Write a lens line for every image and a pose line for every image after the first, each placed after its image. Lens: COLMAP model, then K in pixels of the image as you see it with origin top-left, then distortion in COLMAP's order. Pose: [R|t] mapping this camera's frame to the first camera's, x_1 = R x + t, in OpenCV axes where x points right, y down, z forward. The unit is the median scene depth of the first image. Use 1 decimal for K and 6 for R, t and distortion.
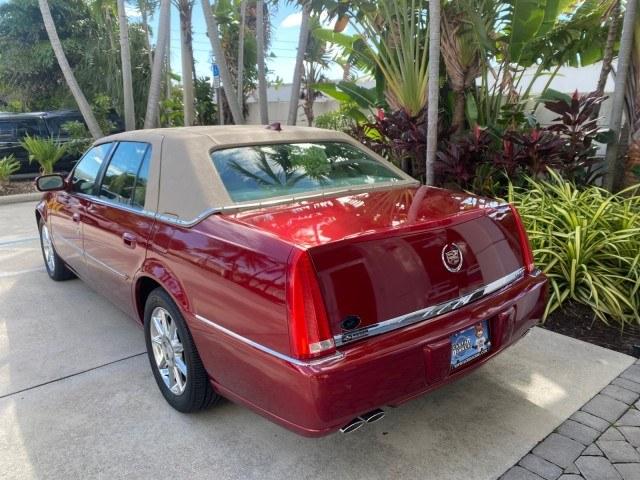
lens RADIAL K [[482.7, 0, 320.9], [0, 482.7, 237.9], [0, 0, 1]] dist [-0.010557, 0.017722]
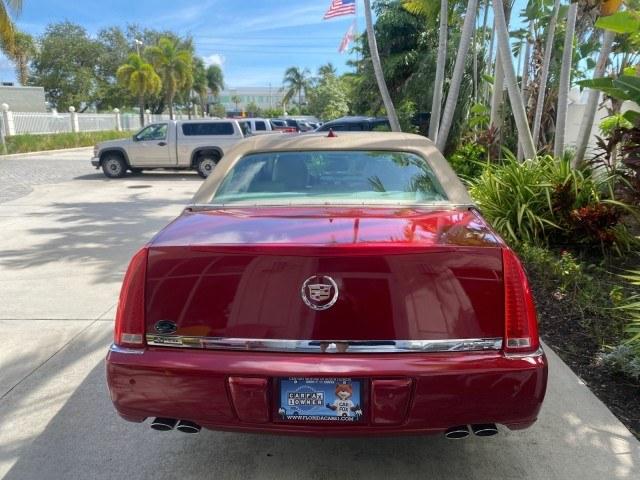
lens RADIAL K [[482.7, 0, 320.3], [0, 482.7, 235.7], [0, 0, 1]] dist [-0.010557, 0.017722]
pose [[0.752515, 0.151690, -0.640867, 0.780148], [-0.158194, 0.986256, 0.047689, -0.095237], [0.639293, 0.065494, 0.766169, 0.343802]]
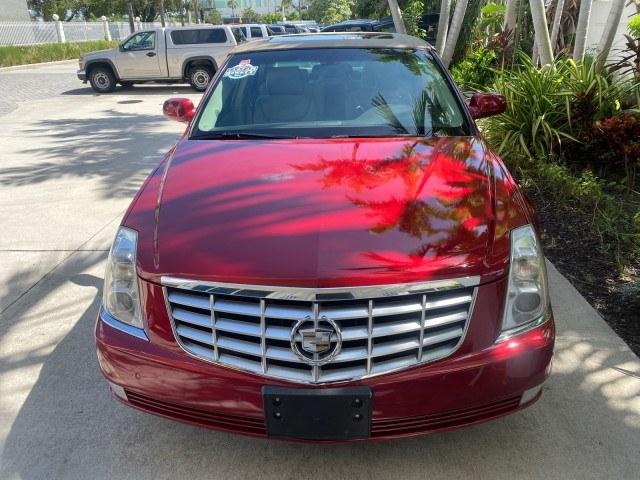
lens RADIAL K [[482.7, 0, 319.2], [0, 482.7, 226.6], [0, 0, 1]] dist [-0.010557, 0.017722]
pose [[0.748577, 0.241944, -0.617329, 0.697374], [-0.143647, 0.968113, 0.205236, -0.114381], [0.647301, -0.064958, 0.759462, 0.487512]]
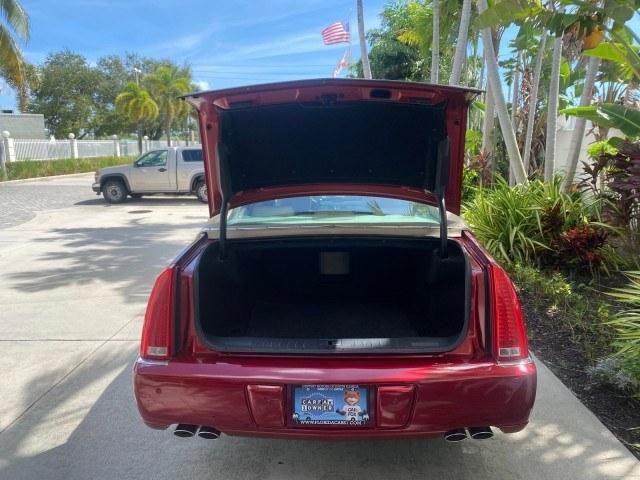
lens RADIAL K [[482.7, 0, 320.2], [0, 482.7, 235.6], [0, 0, 1]] dist [-0.010557, 0.017722]
pose [[0.759106, 0.115451, -0.640648, 0.822052], [-0.152200, 0.988347, -0.002232, -0.089614], [0.632925, 0.099201, 0.767832, 0.255727]]
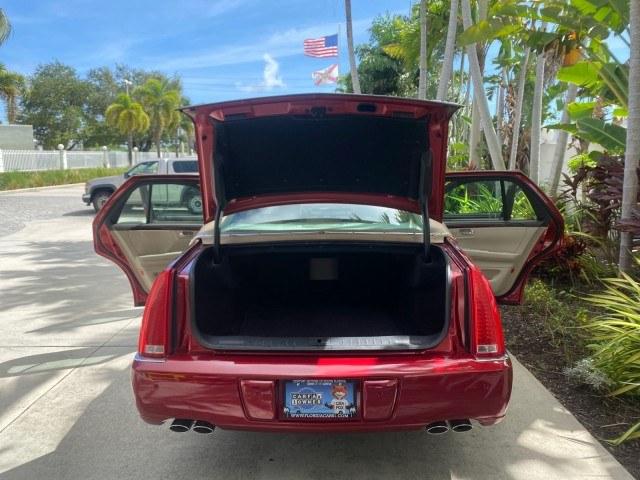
lens RADIAL K [[482.7, 0, 319.6], [0, 482.7, 237.3], [0, 0, 1]] dist [-0.010557, 0.017722]
pose [[0.771950, 0.102704, -0.627332, 0.862198], [-0.153313, 0.987810, -0.026936, -0.073116], [0.616919, 0.116971, 0.778286, 0.210952]]
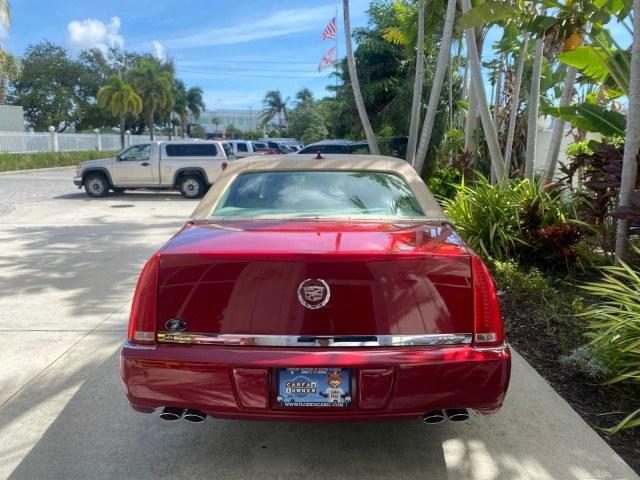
lens RADIAL K [[482.7, 0, 319.4], [0, 482.7, 237.6], [0, 0, 1]] dist [-0.010557, 0.017722]
pose [[0.778355, 0.128300, -0.614575, 0.839350], [-0.162154, 0.986765, 0.000632, -0.070312], [0.606522, 0.099164, 0.788858, 0.234368]]
